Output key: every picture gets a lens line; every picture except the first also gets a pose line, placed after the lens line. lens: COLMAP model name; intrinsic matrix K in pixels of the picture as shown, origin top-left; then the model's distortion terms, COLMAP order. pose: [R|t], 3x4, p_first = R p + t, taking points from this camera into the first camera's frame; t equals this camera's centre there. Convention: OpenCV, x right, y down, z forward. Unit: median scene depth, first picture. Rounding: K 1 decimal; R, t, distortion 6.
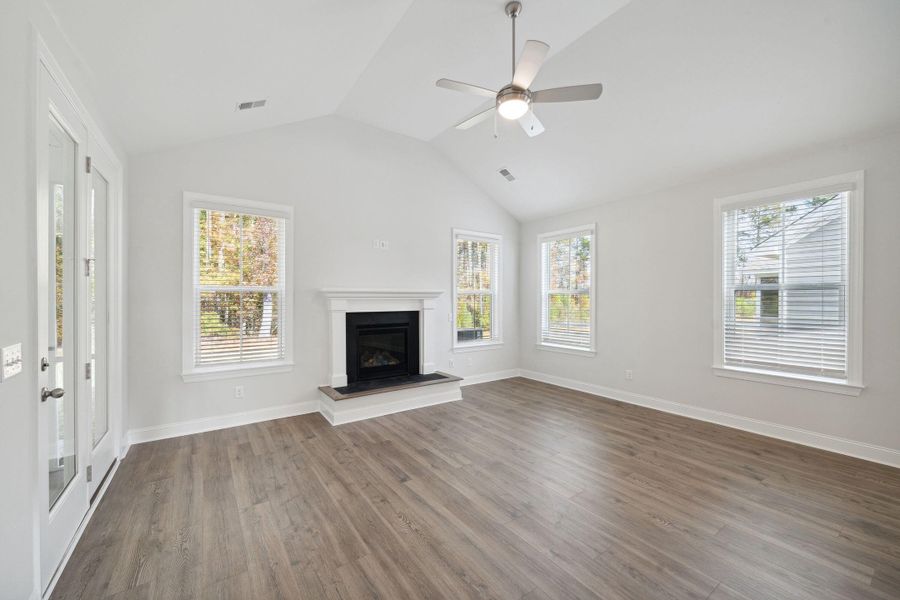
lens RADIAL K [[350.0, 0, 446.0], [0, 350.0, 297.2], [0, 0, 1]] dist [0.008609, -0.000178]
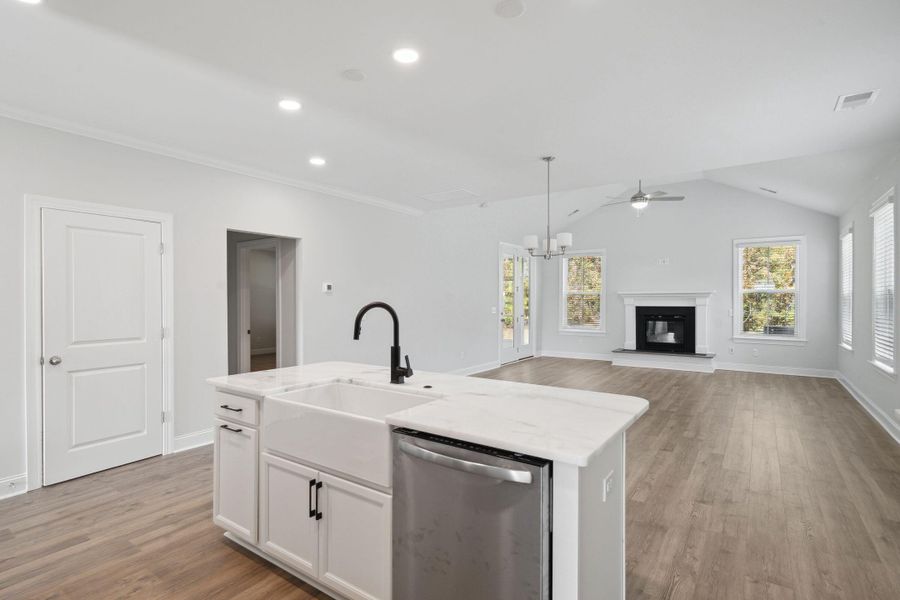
lens RADIAL K [[447.0, 0, 441.0], [0, 447.0, 302.1], [0, 0, 1]] dist [0.000024, -0.002808]
pose [[0.337435, 0.007689, -0.941317, 1.532246], [0.006504, 0.999924, 0.010500, -0.004373], [0.941326, -0.009666, 0.337359, -0.656076]]
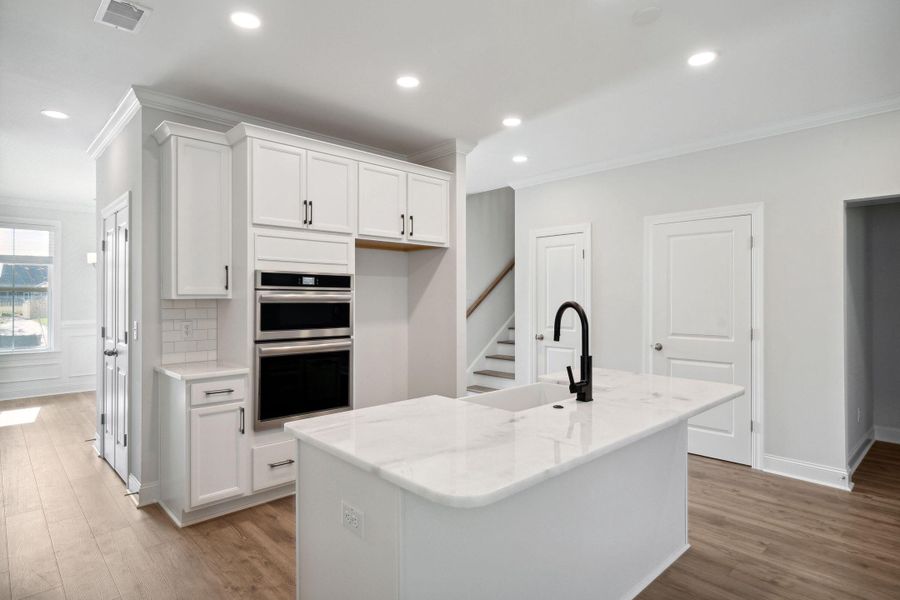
lens RADIAL K [[511.0, 0, 427.0], [0, 511.0, 296.5], [0, 0, 1]] dist [-0.000862, 0.000211]
pose [[-0.994683, 0.001153, -0.102982, 1.178057], [0.001957, 0.999968, -0.007707, 0.000410], [0.102970, -0.007868, -0.994653, 0.022222]]
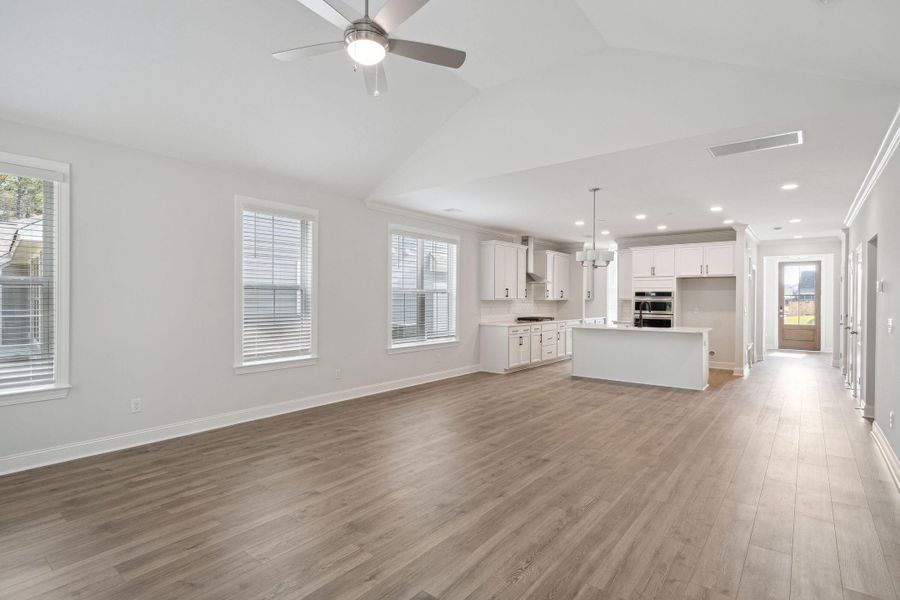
lens RADIAL K [[447.0, 0, 430.5], [0, 447.0, 296.7], [0, 0, 1]] dist [0.000024, -0.002808]
pose [[-0.255966, 0.003981, 0.966678, -0.553075], [-0.011063, 0.999914, -0.007047, 0.007335], [-0.966623, -0.012498, -0.255899, 0.768867]]
